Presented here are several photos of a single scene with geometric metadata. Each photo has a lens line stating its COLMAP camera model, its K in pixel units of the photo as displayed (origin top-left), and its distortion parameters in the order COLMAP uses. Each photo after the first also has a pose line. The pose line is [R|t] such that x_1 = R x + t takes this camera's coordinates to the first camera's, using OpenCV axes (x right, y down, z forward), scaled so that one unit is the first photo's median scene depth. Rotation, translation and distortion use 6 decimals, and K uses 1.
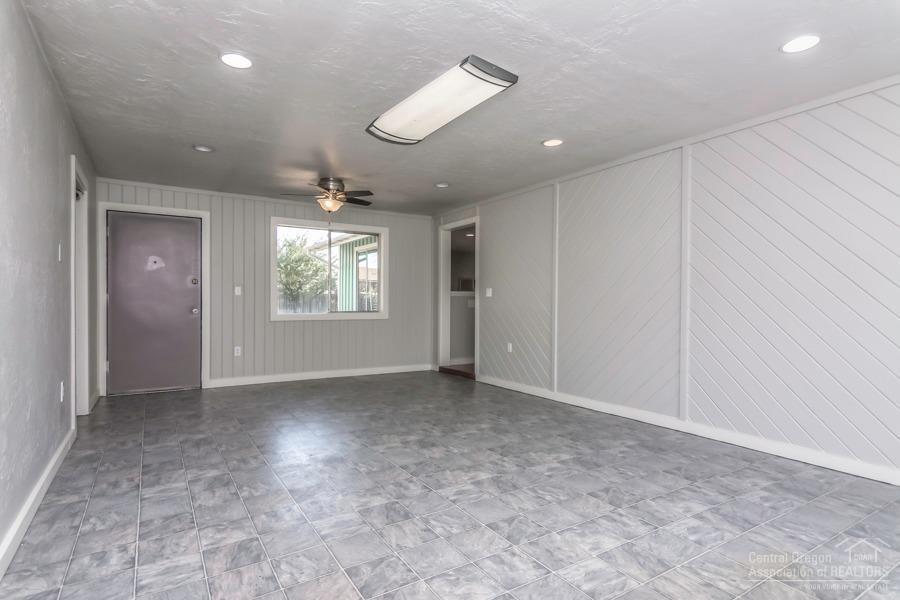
lens RADIAL K [[477.9, 0, 452.5], [0, 477.9, 308.0], [0, 0, 1]] dist [-0.000677, -0.000416]
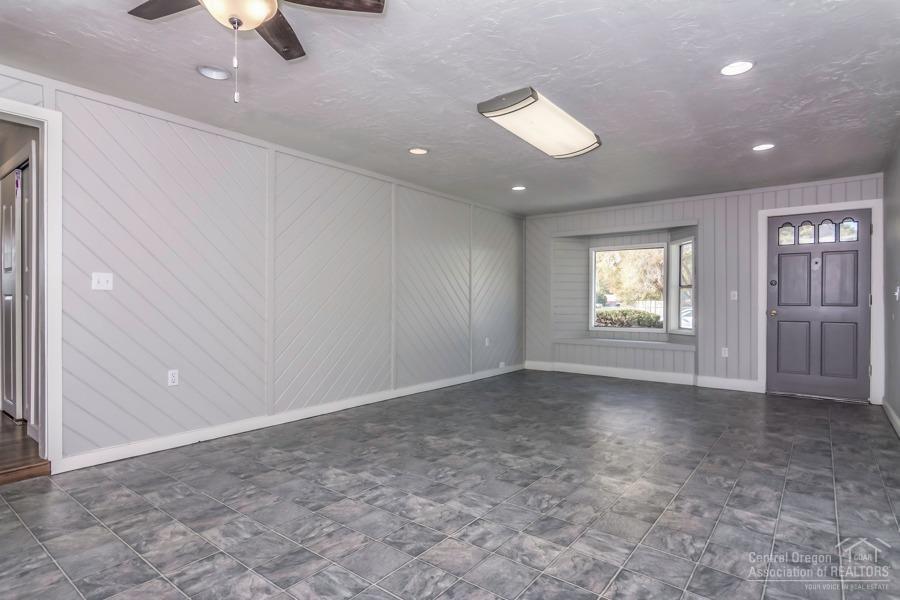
lens RADIAL K [[477.9, 0, 452.0], [0, 477.9, 292.1], [0, 0, 1]] dist [-0.000677, -0.000416]
pose [[-0.342455, 0.005685, 0.939517, -1.113946], [0.013754, 0.999905, -0.001037, -0.040933], [-0.939434, 0.012567, -0.342500, 1.763548]]
